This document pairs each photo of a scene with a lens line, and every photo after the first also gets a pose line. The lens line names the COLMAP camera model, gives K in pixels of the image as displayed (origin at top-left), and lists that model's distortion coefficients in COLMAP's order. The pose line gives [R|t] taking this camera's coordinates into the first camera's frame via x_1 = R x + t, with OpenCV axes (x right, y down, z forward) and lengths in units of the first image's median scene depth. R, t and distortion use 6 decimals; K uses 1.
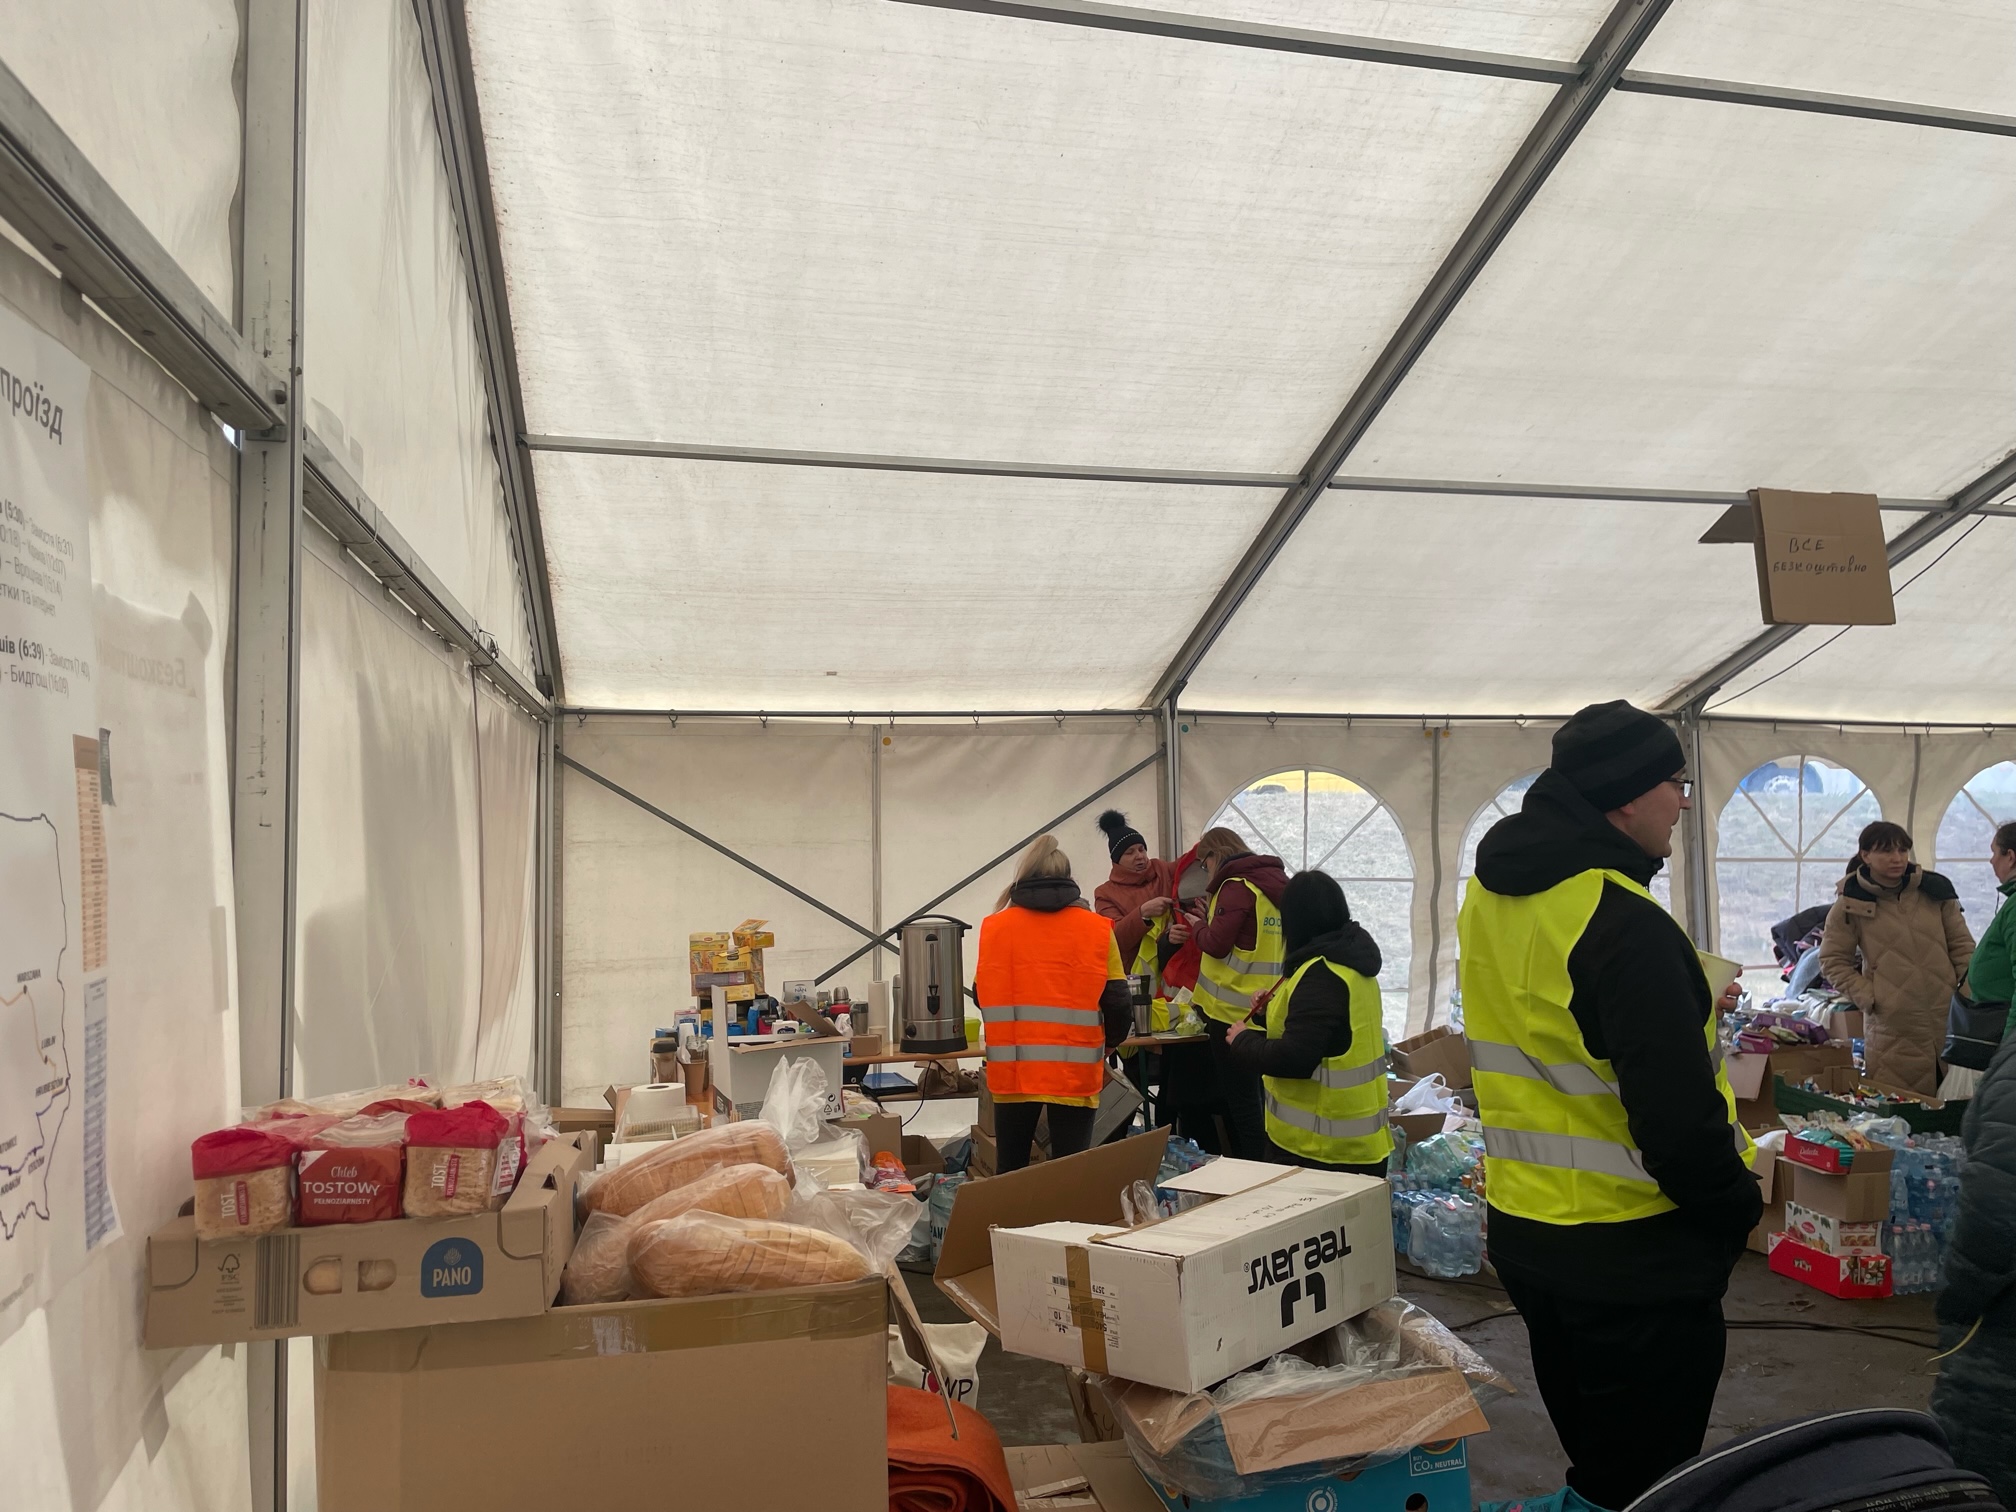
lens RADIAL K [[1525.5, 0, 1029.3], [0, 1525.5, 736.6], [0, 0, 1]] dist [0.090971, -0.119760]
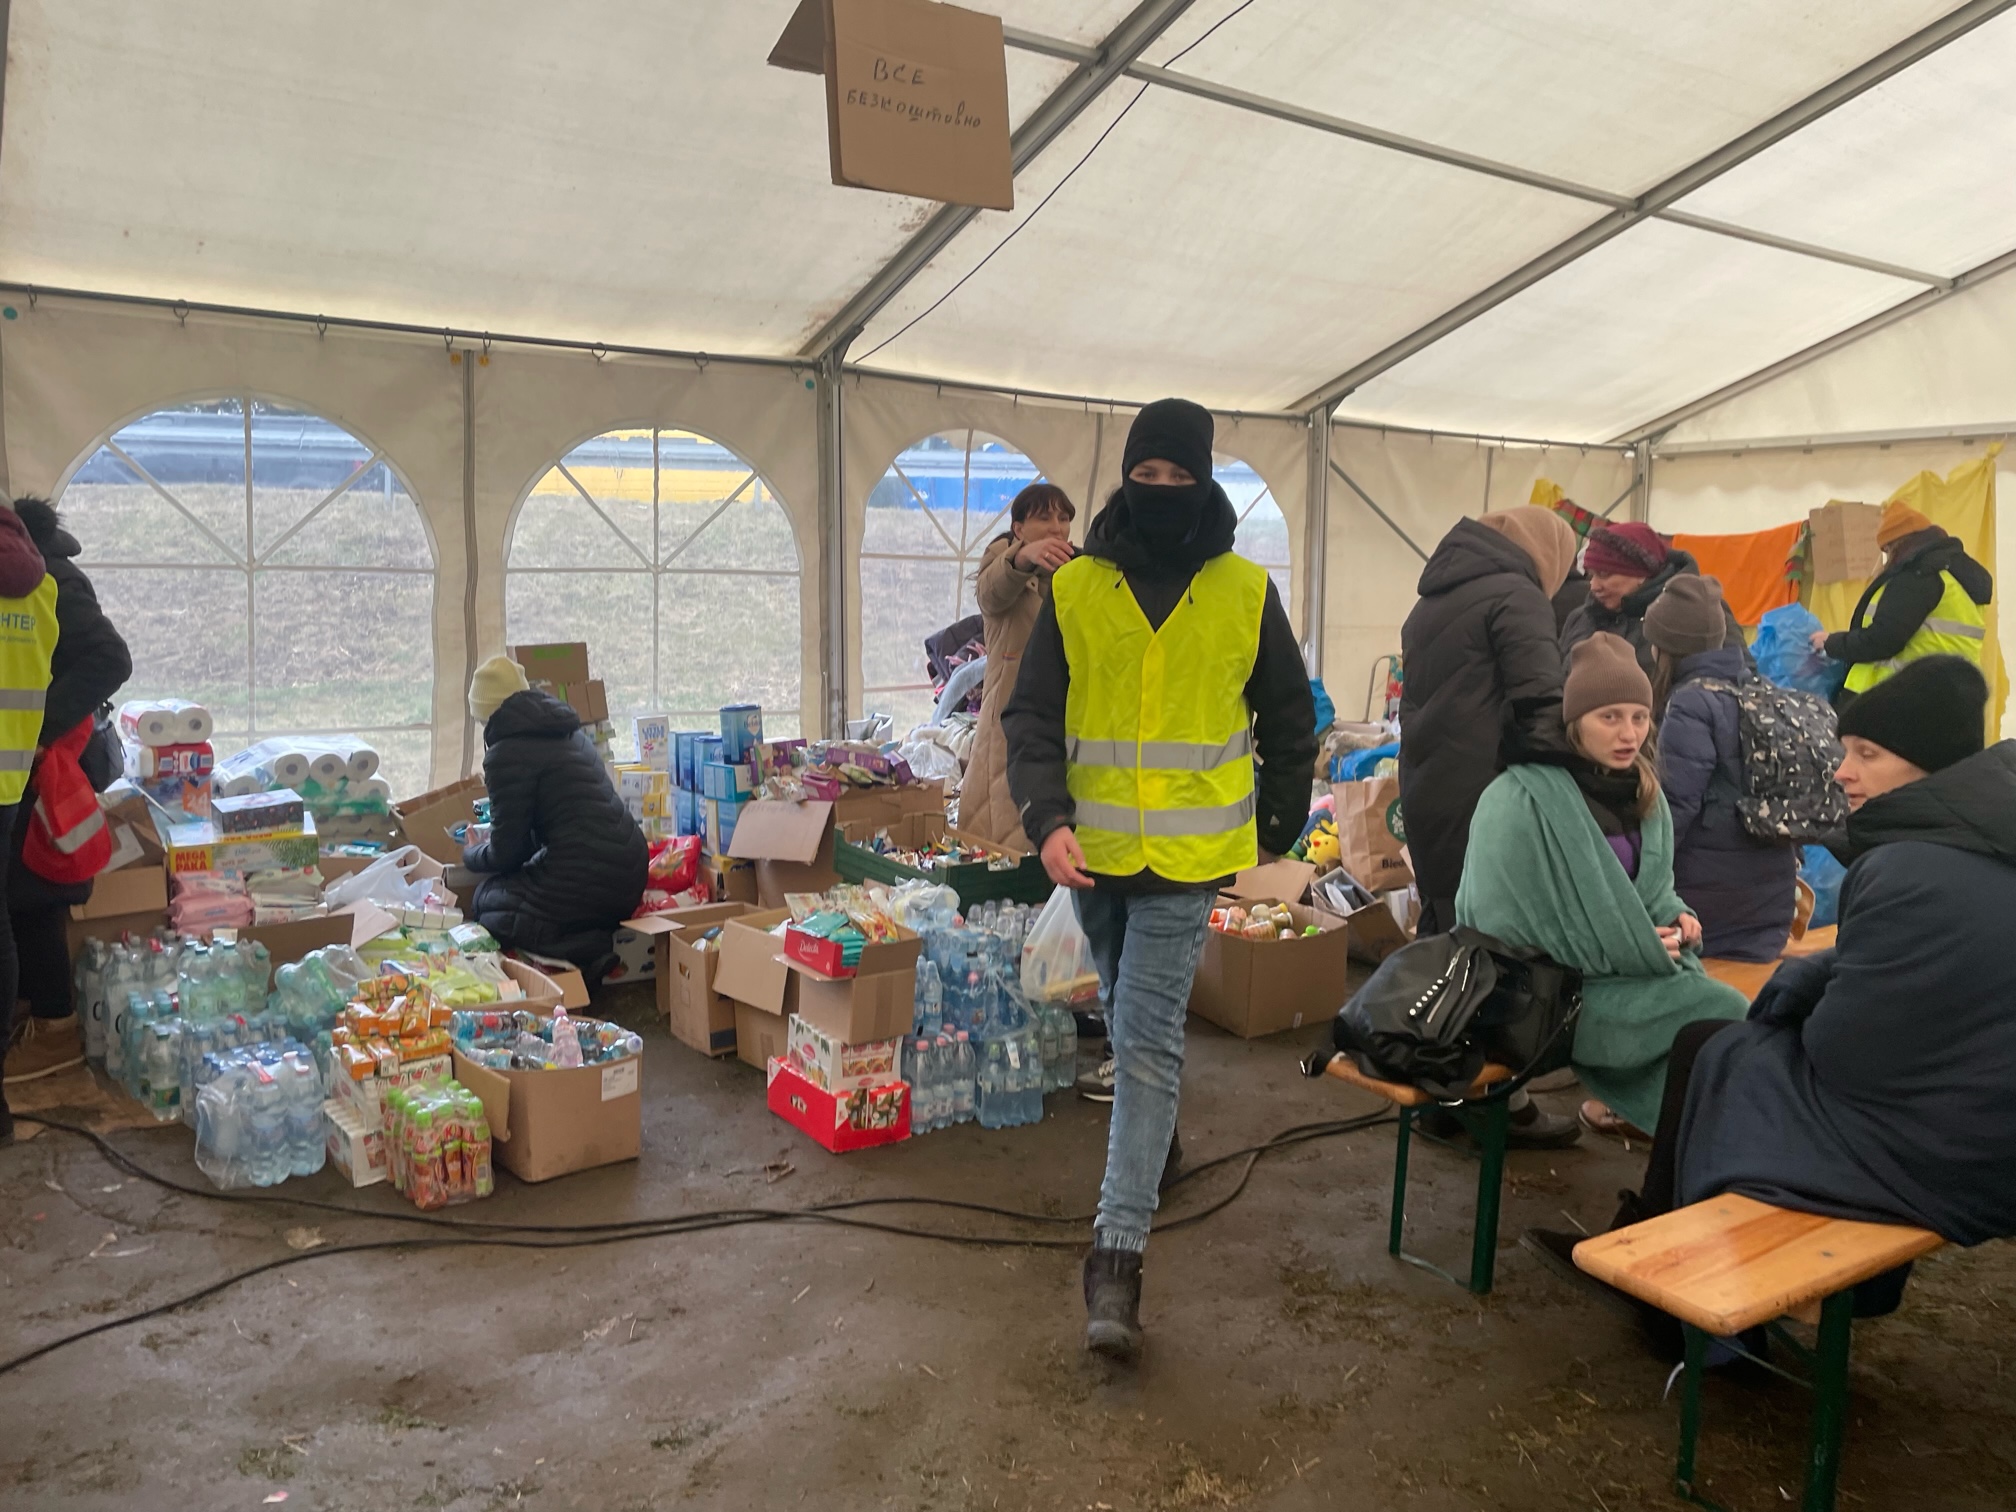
lens RADIAL K [[1525.5, 0, 1028.1], [0, 1525.5, 738.7], [0, 0, 1]] dist [0.090971, -0.119760]
pose [[0.920550, -0.024823, 0.389836, 0.314934], [-0.043514, 0.985251, 0.165489, 0.056978], [-0.388194, -0.169304, 0.905893, 0.347148]]
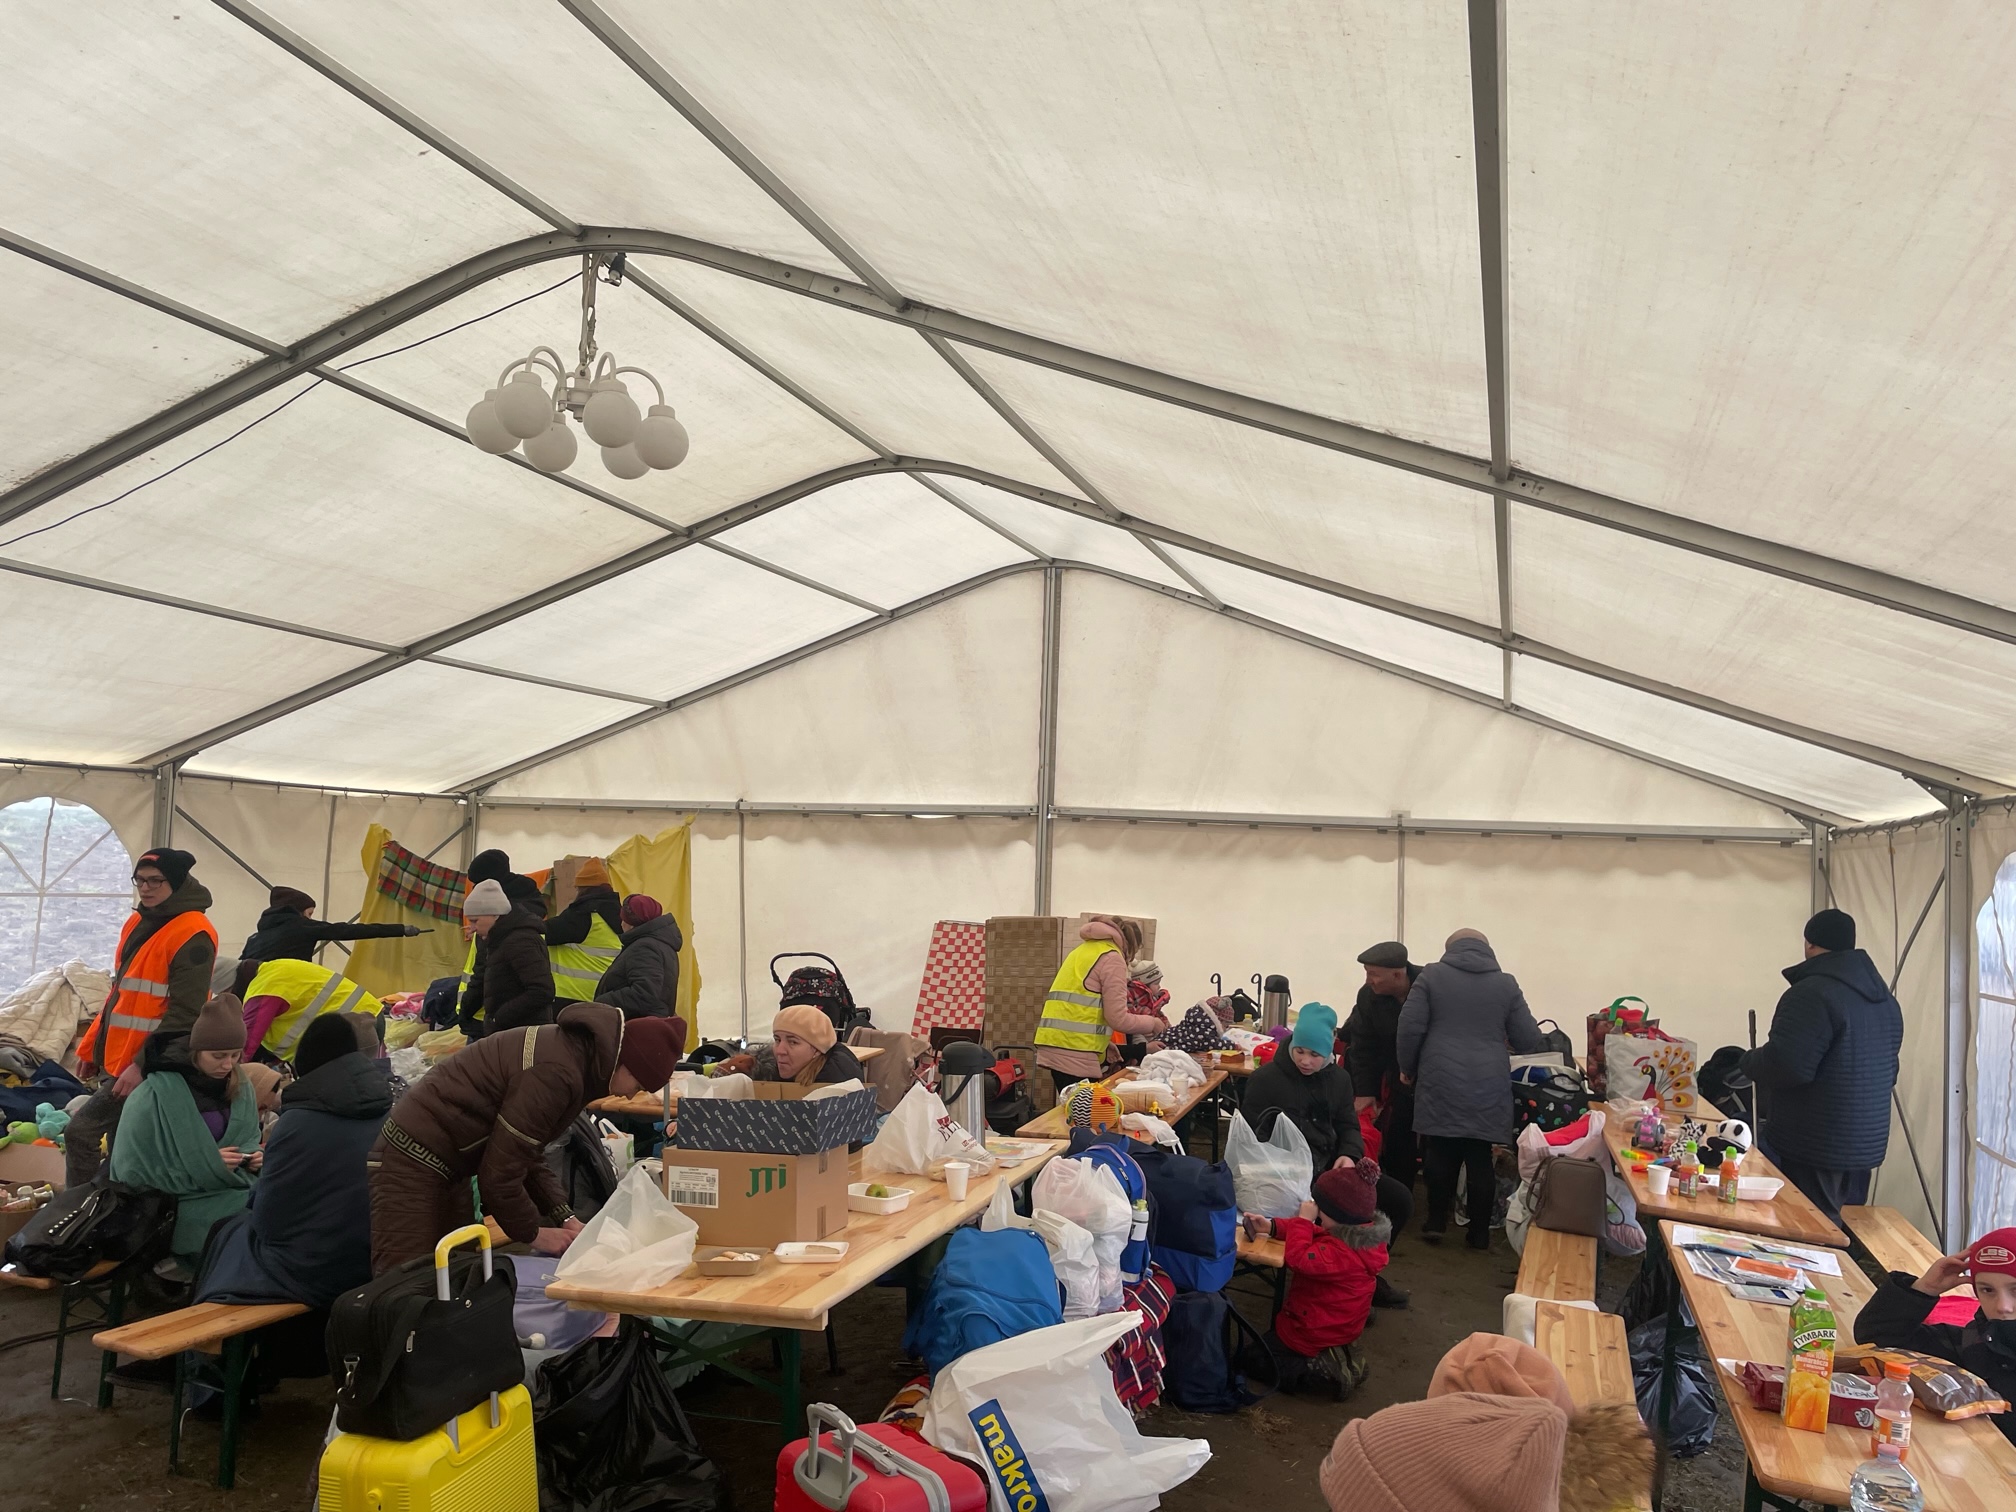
lens RADIAL K [[1525.5, 0, 998.4], [0, 1525.5, 751.0], [0, 0, 1]] dist [0.090971, -0.119760]
pose [[0.535345, 0.090403, 0.839782, 0.171309], [-0.096835, 0.994269, -0.045303, -0.046677], [-0.839064, -0.057068, 0.541031, -0.125227]]
